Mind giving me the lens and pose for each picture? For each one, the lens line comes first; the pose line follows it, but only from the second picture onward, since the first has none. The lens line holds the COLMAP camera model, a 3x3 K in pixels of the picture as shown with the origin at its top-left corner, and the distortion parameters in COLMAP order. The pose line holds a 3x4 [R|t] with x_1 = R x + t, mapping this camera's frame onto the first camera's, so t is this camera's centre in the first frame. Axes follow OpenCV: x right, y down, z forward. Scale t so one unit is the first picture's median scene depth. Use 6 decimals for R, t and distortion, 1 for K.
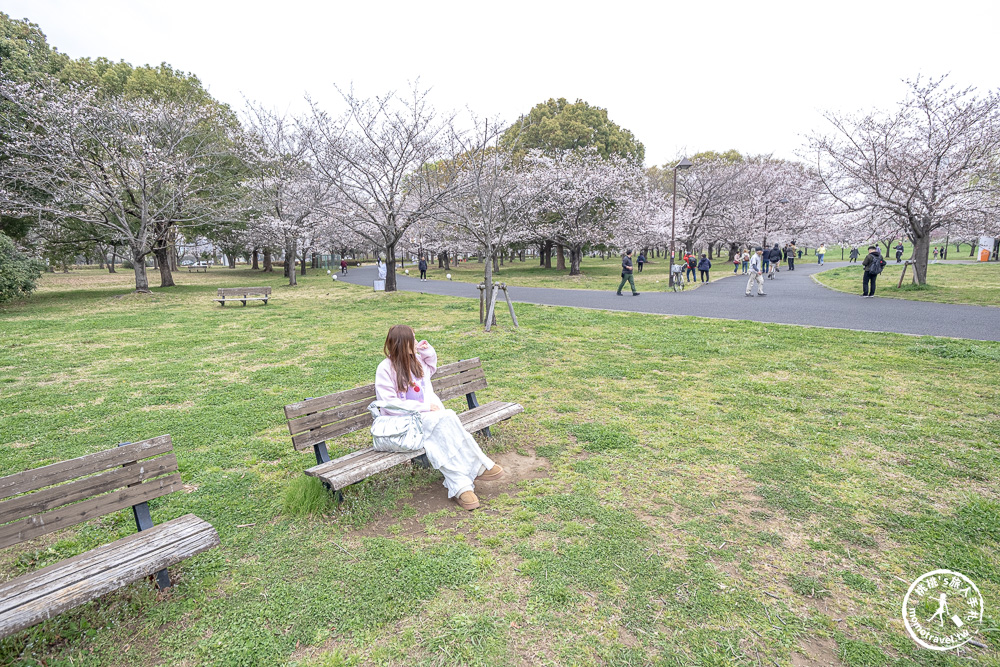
lens RADIAL K [[961.6, 0, 540.7], [0, 961.6, 326.5], [0, 0, 1]] dist [0.007270, 0.024856]
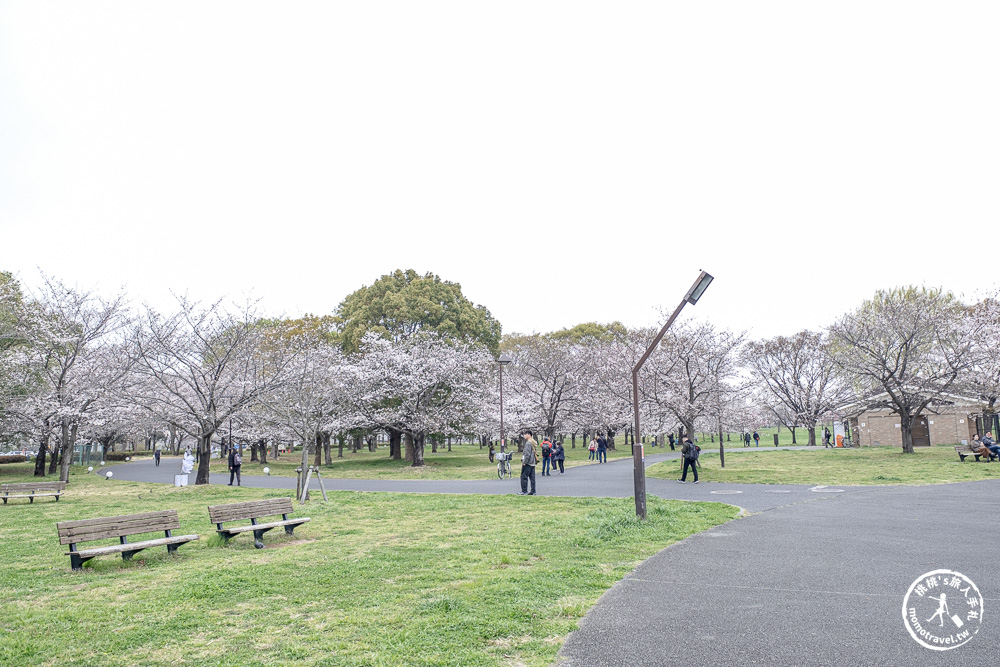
lens RADIAL K [[679.2, 0, 527.0], [0, 679.2, 343.2], [0, 0, 1]] dist [0.024048, 0.000718]
pose [[0.967166, 0.032464, 0.252062, -0.030813], [0.024054, 0.975663, -0.217954, -0.026248], [-0.253004, 0.216861, 0.942847, 0.374171]]
